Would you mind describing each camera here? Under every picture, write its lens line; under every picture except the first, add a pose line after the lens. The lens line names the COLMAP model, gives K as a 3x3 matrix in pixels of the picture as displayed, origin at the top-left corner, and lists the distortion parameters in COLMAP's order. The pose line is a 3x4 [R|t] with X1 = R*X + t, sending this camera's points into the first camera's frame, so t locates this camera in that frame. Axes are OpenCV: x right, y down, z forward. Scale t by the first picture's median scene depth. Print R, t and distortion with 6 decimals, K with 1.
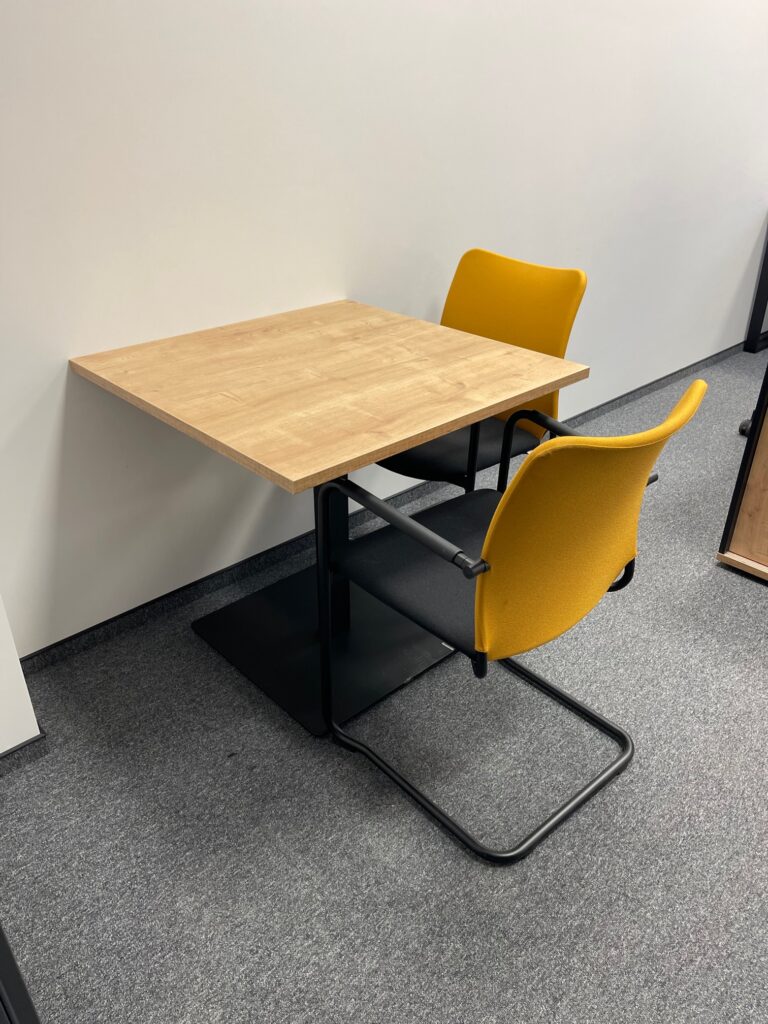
lens RADIAL K [[764.3, 0, 388.5], [0, 764.3, 516.7], [0, 0, 1]] dist [0.068927, -0.088096]
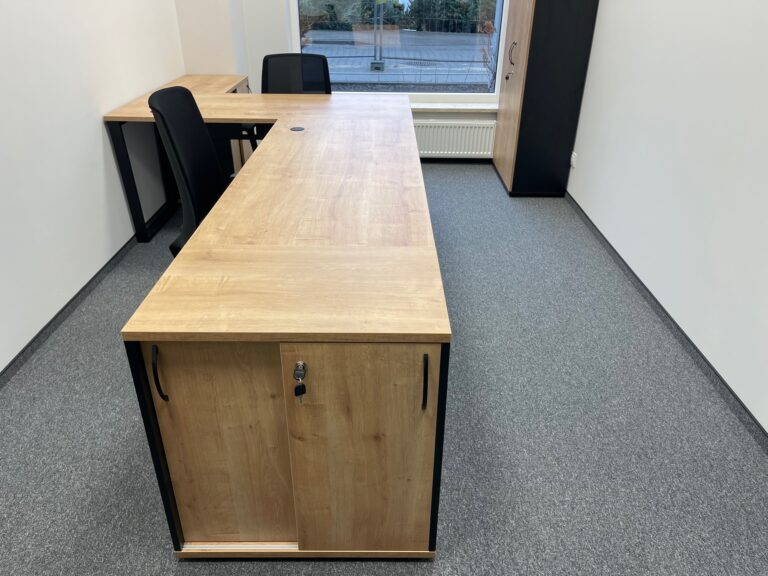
lens RADIAL K [[573.2, 0, 384.0], [0, 573.2, 288.0], [0, 0, 1]] dist [0.068927, -0.088096]
pose [[0.686728, -0.346519, 0.639007, 0.363843], [0.356697, 0.926593, 0.119136, -0.307900], [-0.633382, 0.146117, 0.759919, 0.395175]]
